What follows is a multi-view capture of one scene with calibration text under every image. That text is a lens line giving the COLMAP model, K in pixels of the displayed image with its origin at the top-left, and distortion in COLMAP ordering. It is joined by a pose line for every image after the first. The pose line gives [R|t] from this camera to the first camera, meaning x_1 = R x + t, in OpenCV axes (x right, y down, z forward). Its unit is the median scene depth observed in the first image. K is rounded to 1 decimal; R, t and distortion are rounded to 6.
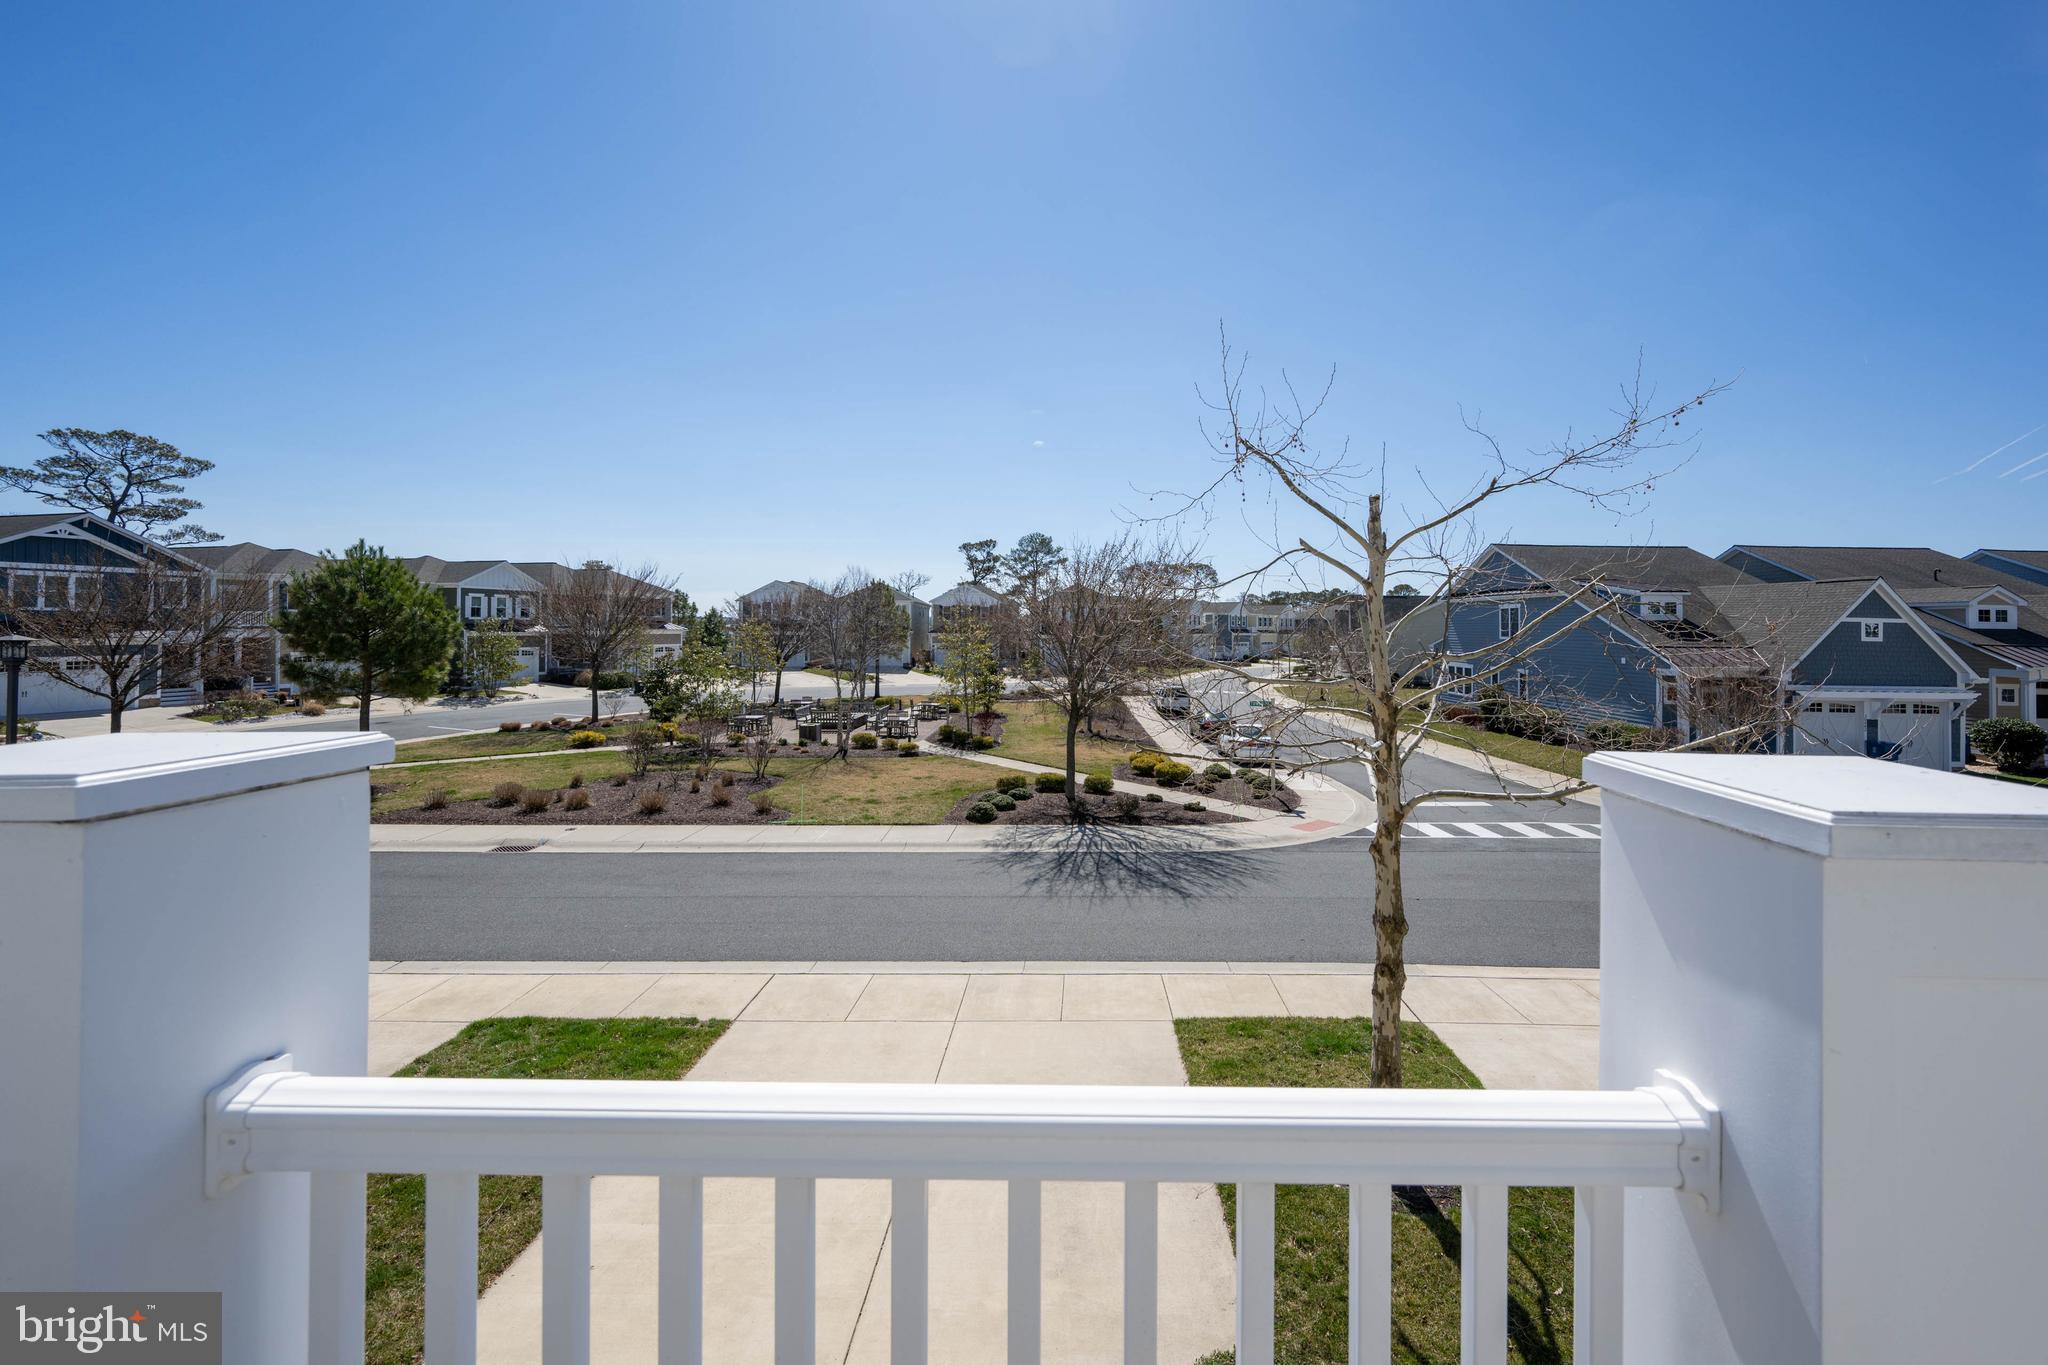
lens RADIAL K [[853.0, 0, 1075.2], [0, 853.0, 612.1], [0, 0, 1]] dist [-0.001399, -0.000262]
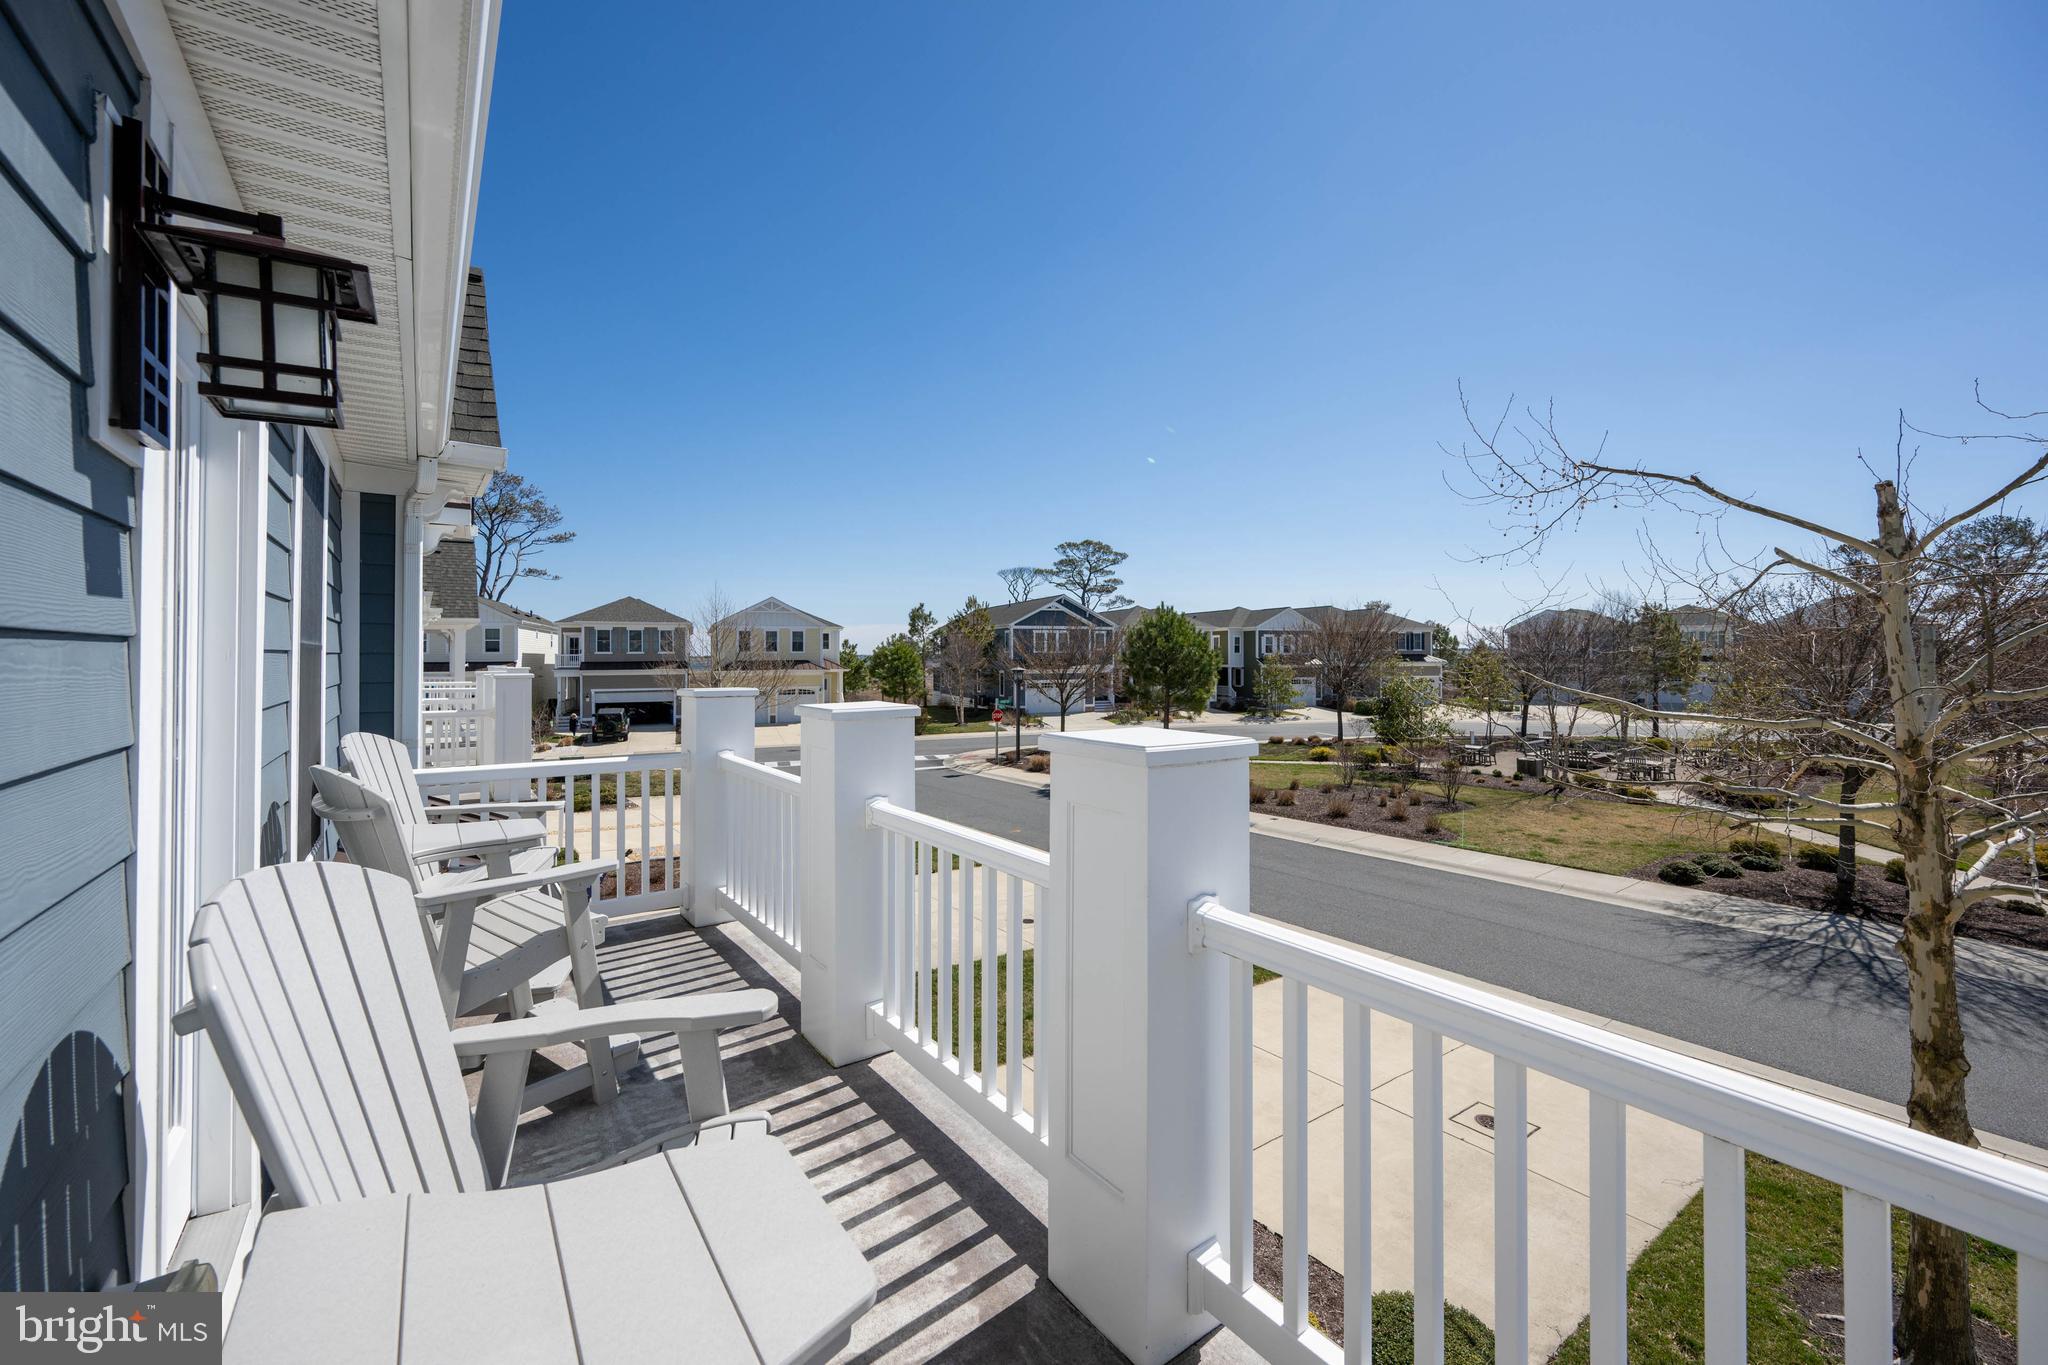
lens RADIAL K [[808.2, 0, 1017.7], [0, 808.2, 651.3], [0, 0, 1]] dist [-0.000076, 0.000302]
pose [[0.588000, -0.016417, -0.808694, 0.149149], [0.022207, 0.999745, -0.004148, 0.000158], [0.808556, -0.015520, 0.588215, -0.016278]]
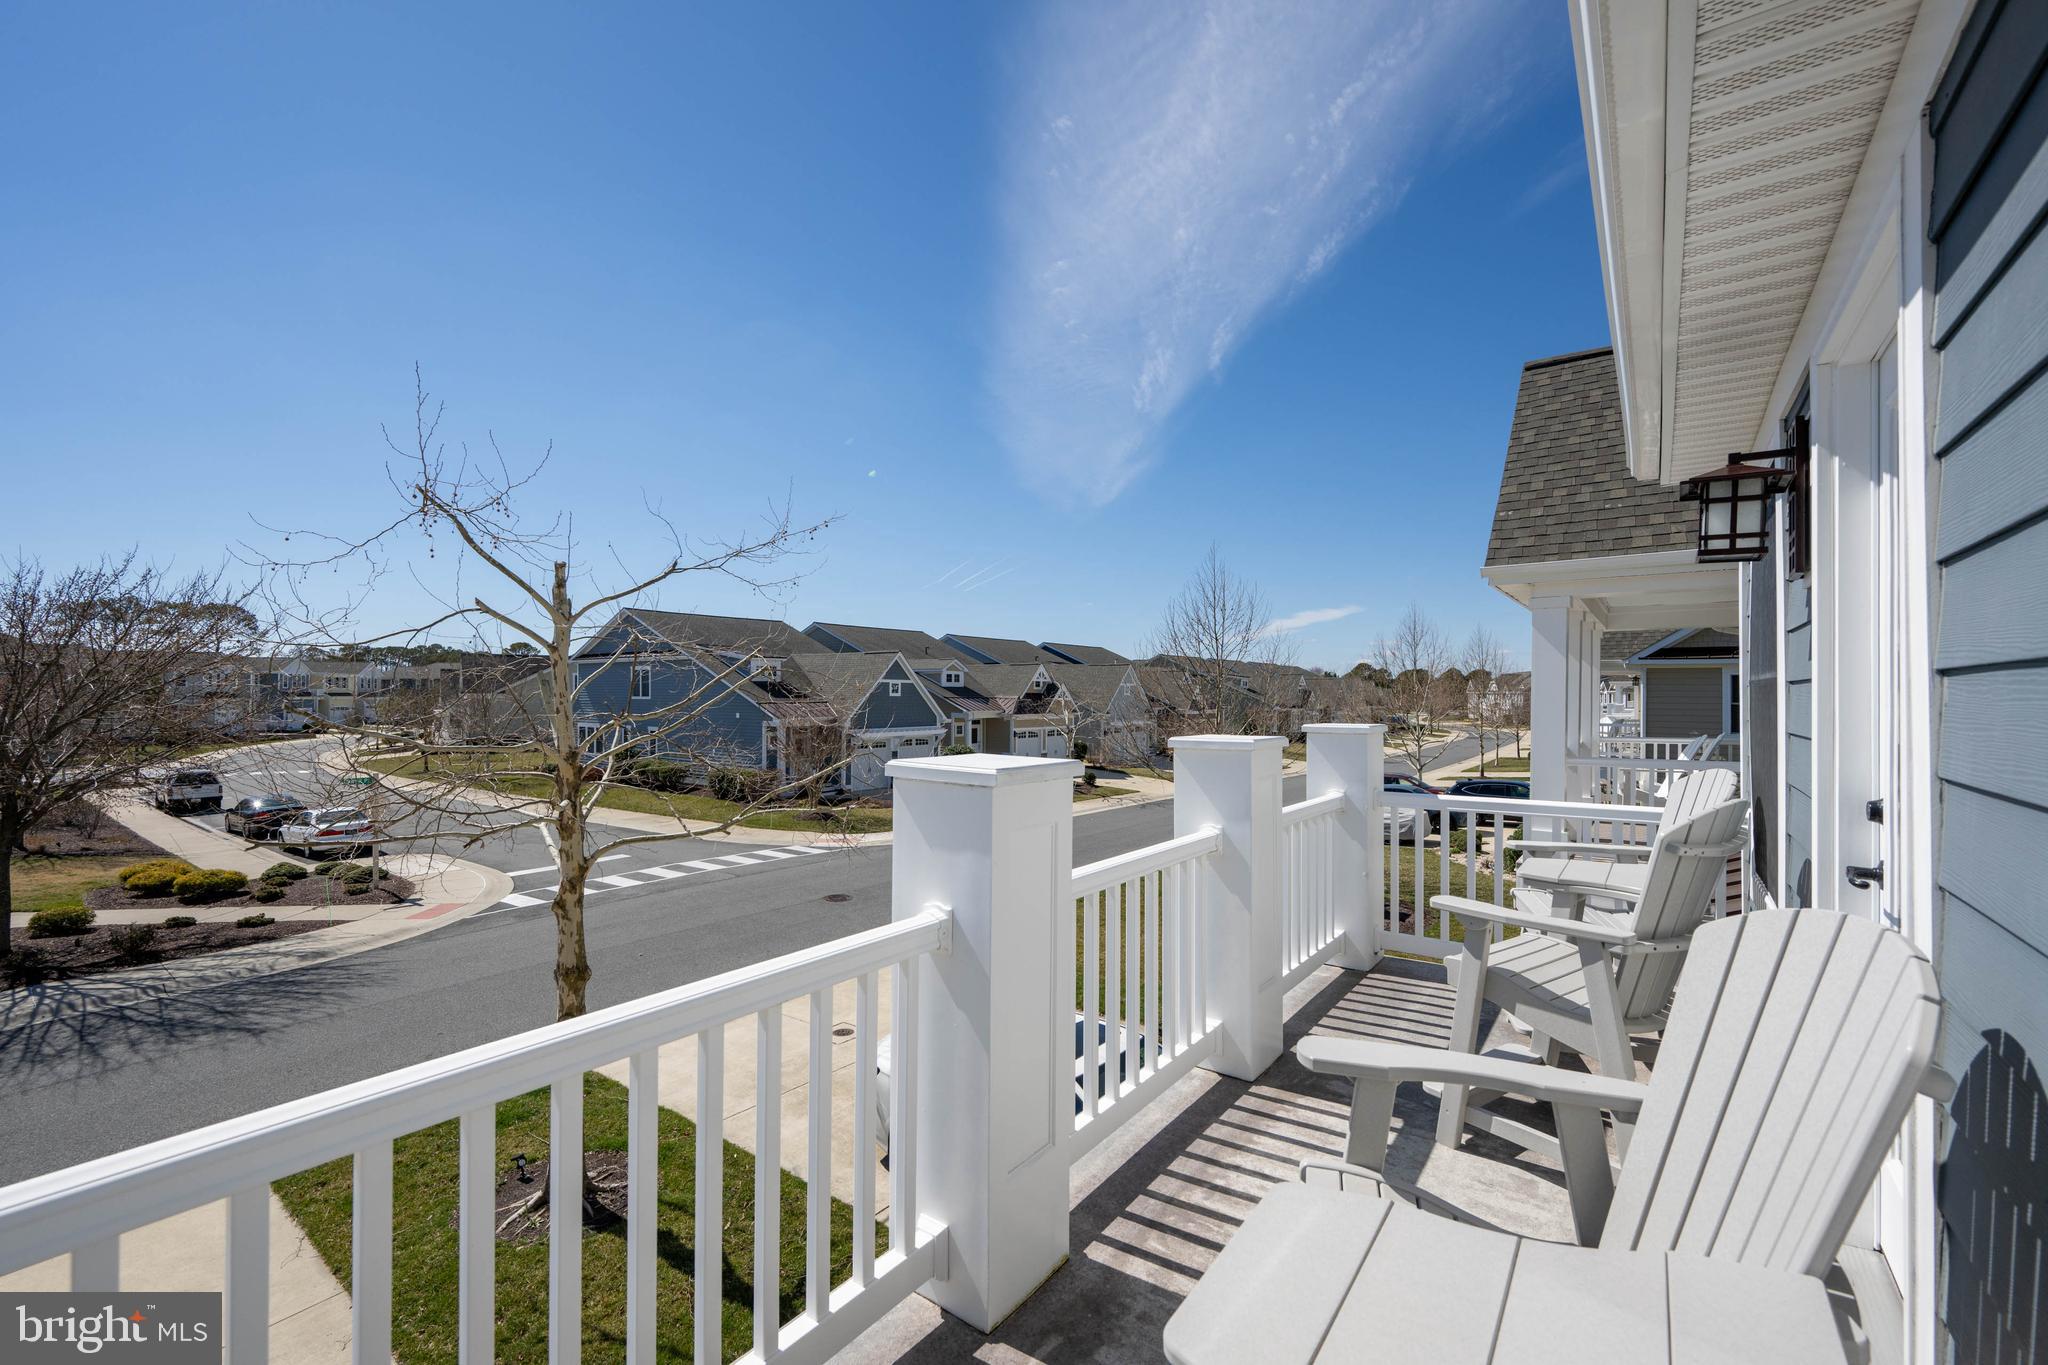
lens RADIAL K [[841.6, 0, 1019.8], [0, 841.6, 678.2], [0, 0, 1]] dist [-0.001611, -0.000272]
pose [[0.614564, 0.002031, 0.788864, -0.033836], [-0.007659, 0.999965, 0.003392, -0.001511], [-0.788829, -0.008127, 0.614558, -0.019387]]
